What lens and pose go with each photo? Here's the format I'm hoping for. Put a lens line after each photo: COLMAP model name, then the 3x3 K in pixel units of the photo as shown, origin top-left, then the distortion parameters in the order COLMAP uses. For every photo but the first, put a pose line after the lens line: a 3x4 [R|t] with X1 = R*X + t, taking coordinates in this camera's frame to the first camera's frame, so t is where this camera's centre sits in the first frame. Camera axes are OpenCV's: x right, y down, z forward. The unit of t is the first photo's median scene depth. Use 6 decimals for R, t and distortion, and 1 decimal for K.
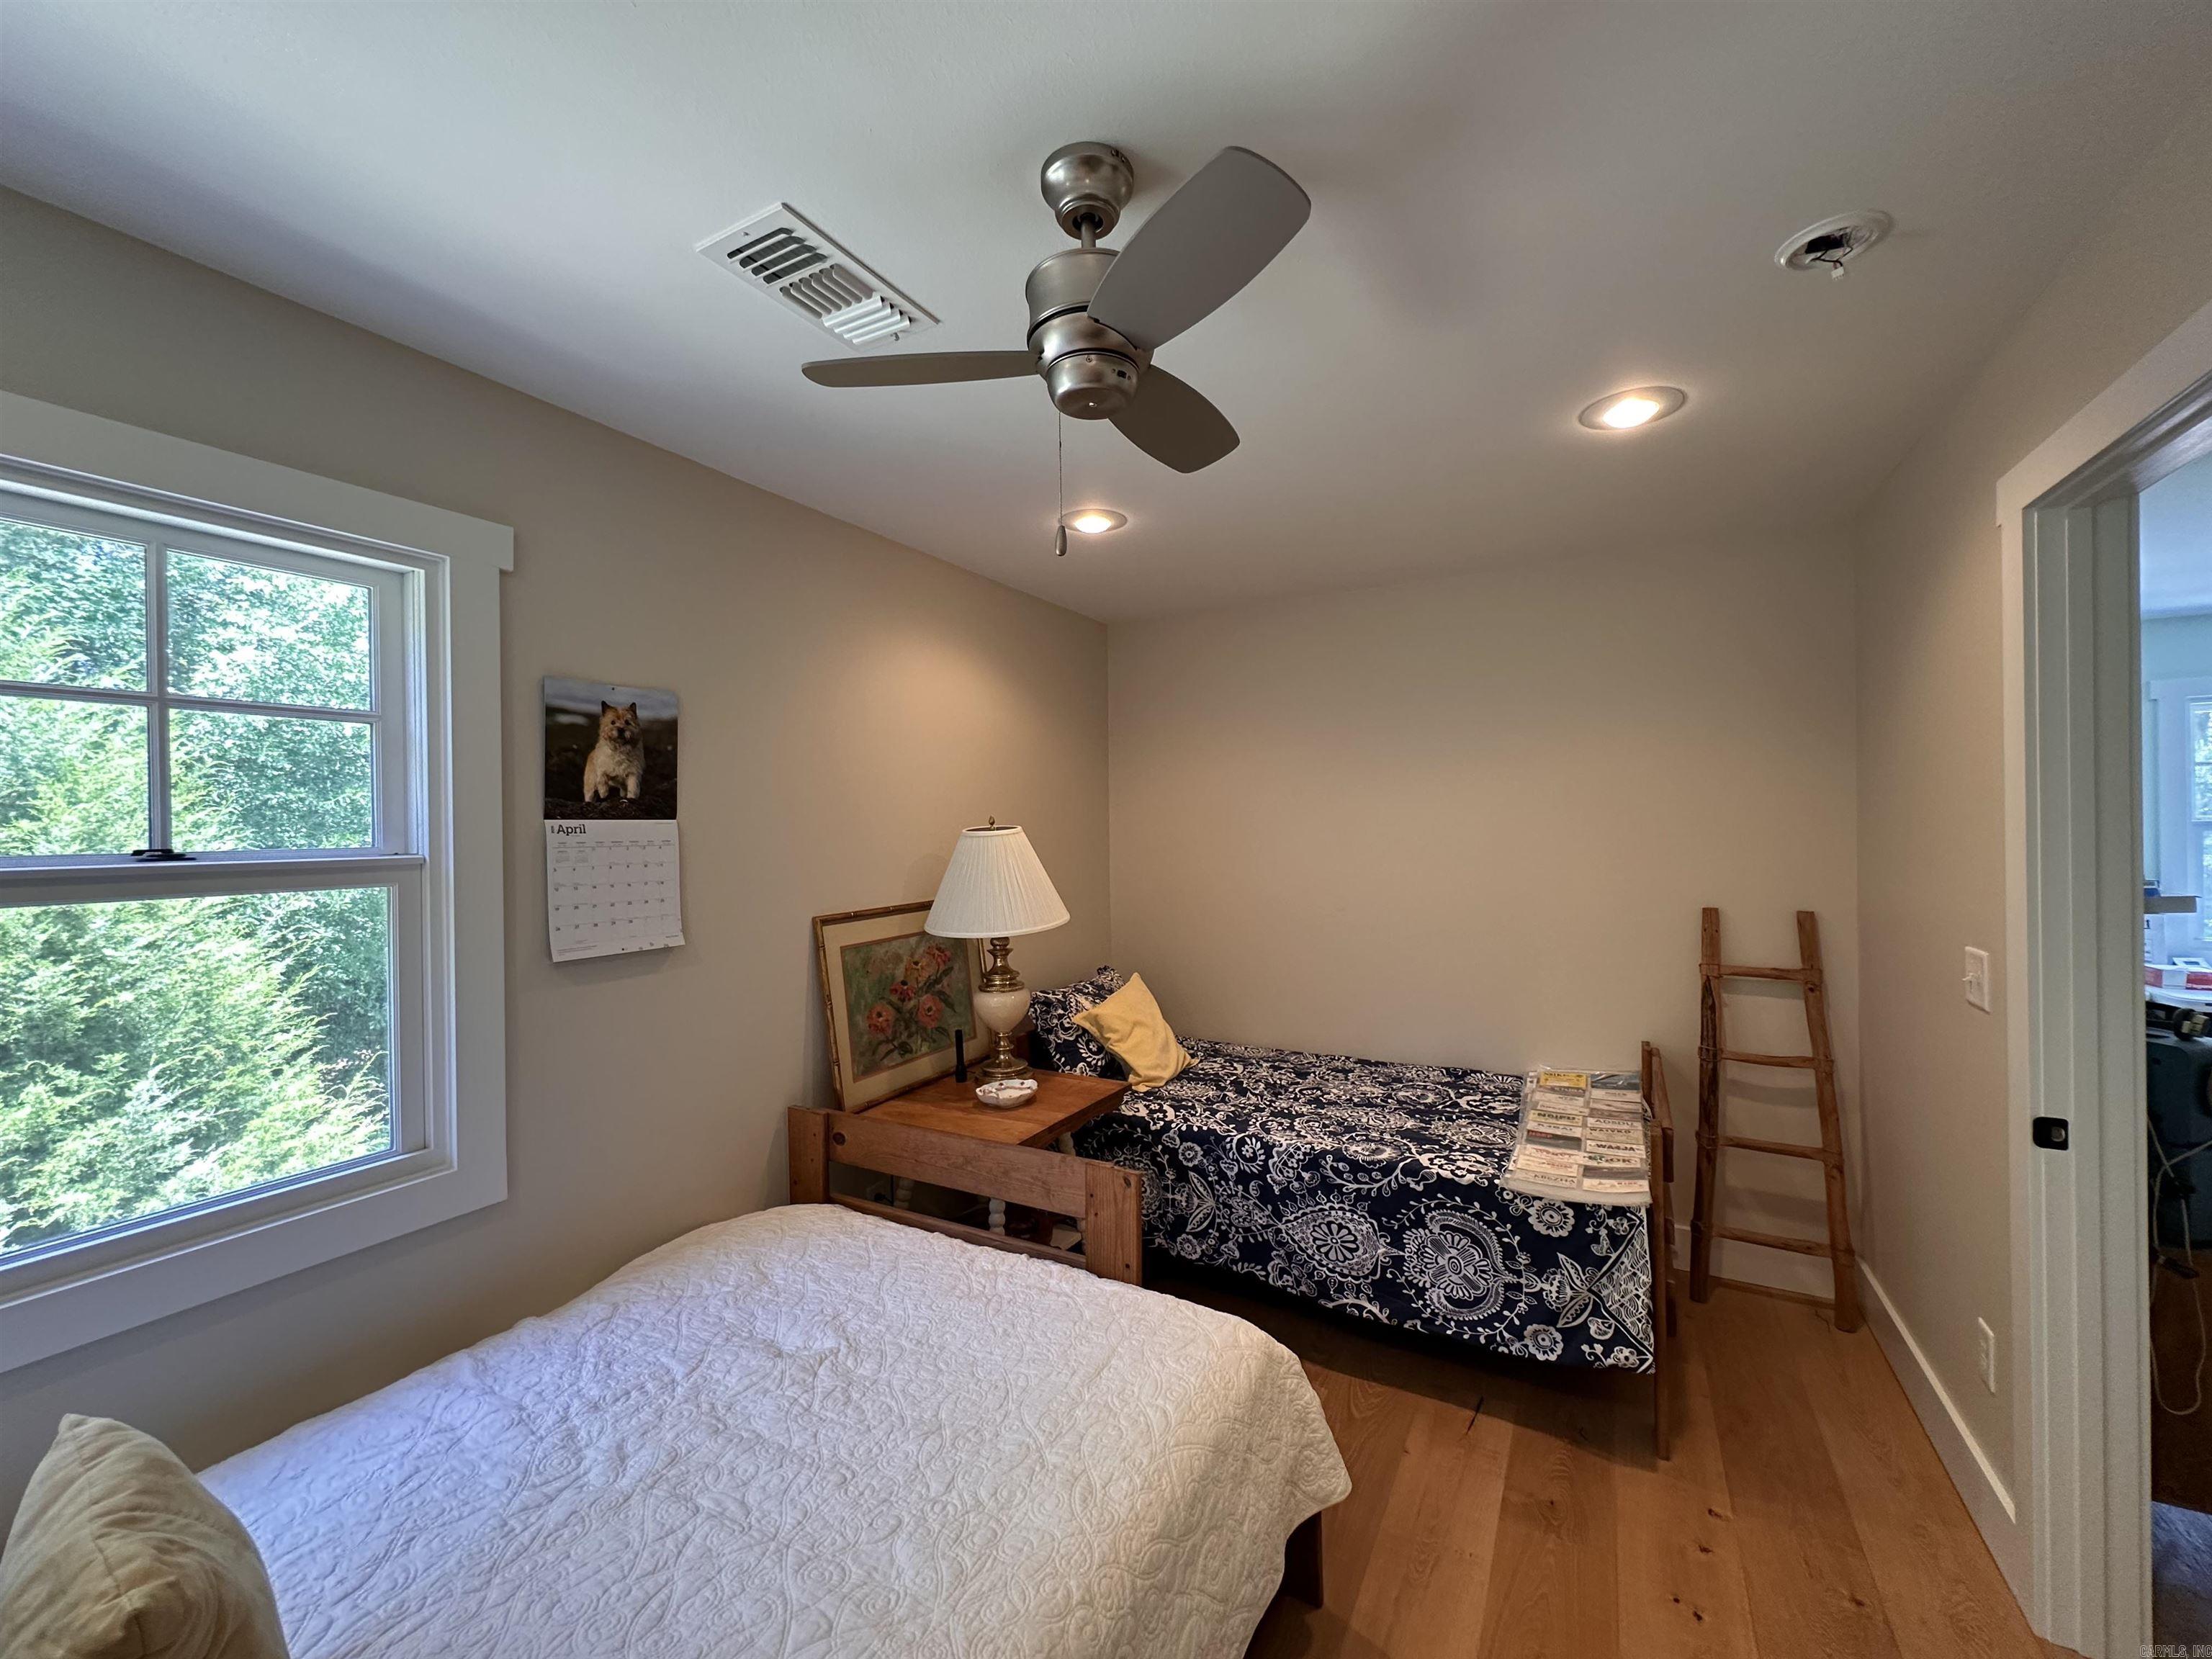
lens RADIAL K [[887.4, 0, 1103.3], [0, 887.4, 826.5], [0, 0, 1]] dist [-0.001980, 0.000730]
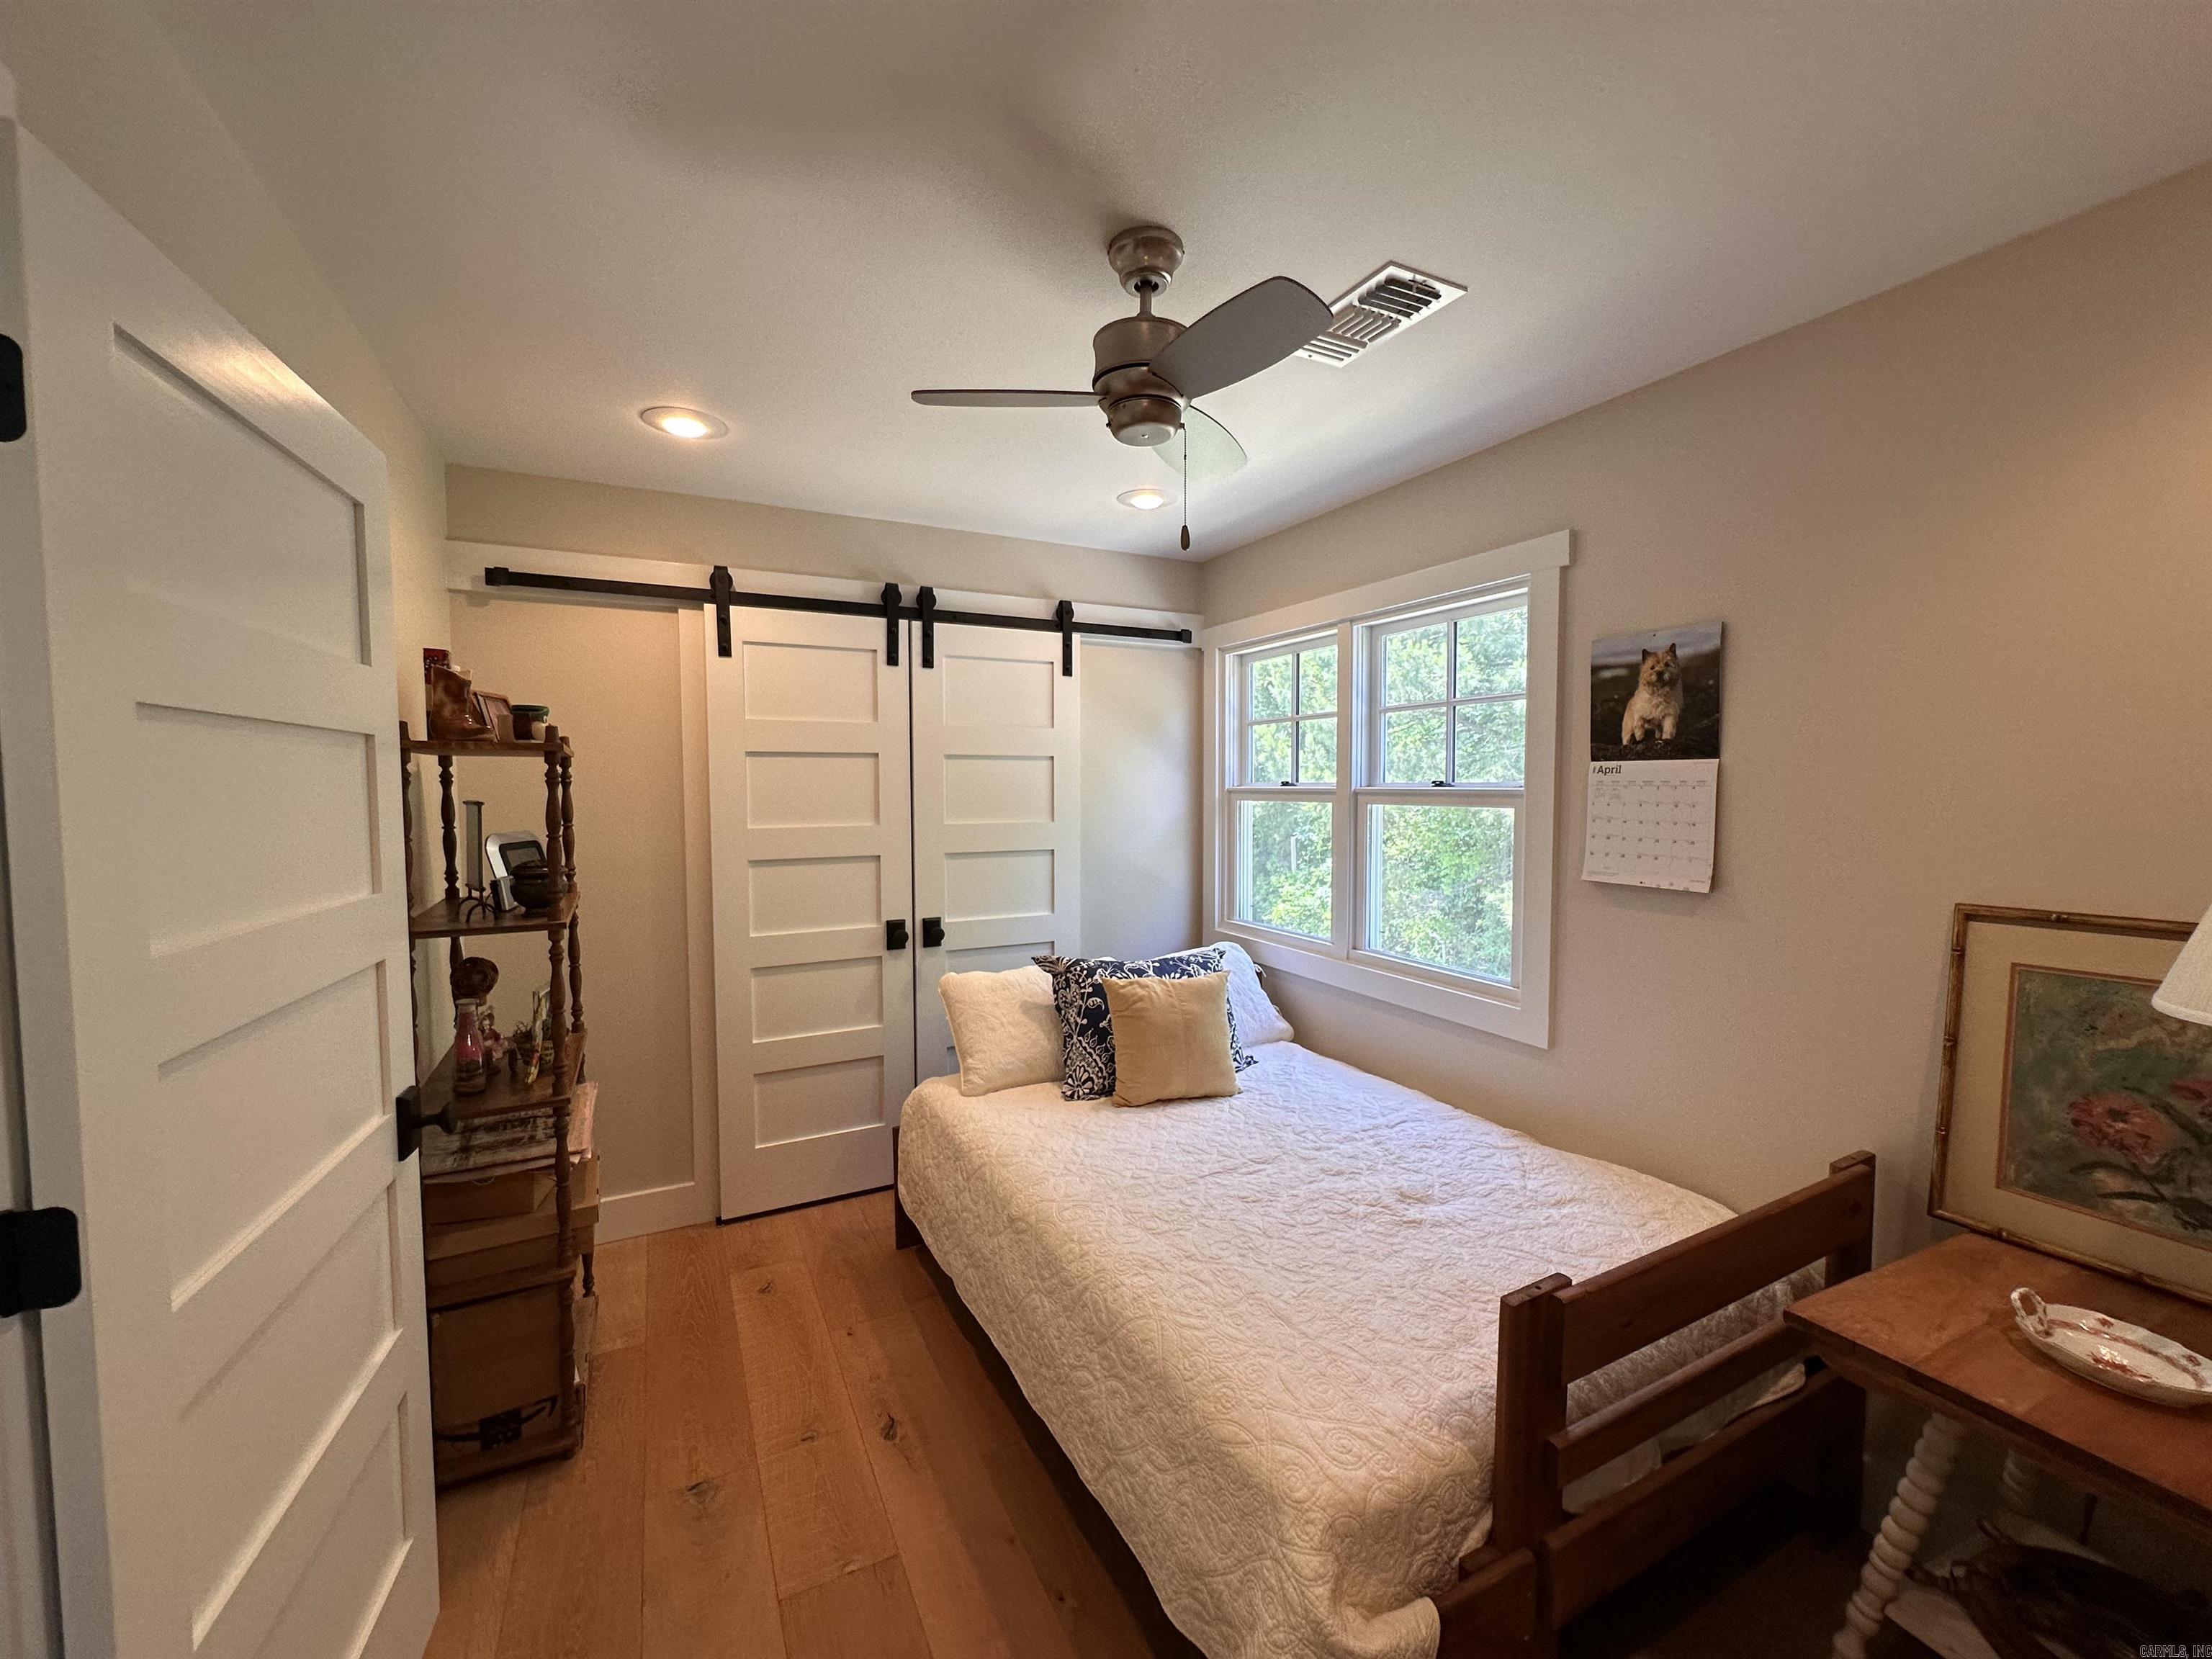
lens RADIAL K [[887.4, 0, 1120.7], [0, 887.4, 836.9], [0, 0, 1]] dist [-0.001980, 0.000730]
pose [[-0.532665, 0.064433, -0.843870, 0.682377], [0.005219, 0.997329, 0.072856, 0.002925], [0.846310, 0.034404, -0.531578, 1.032940]]
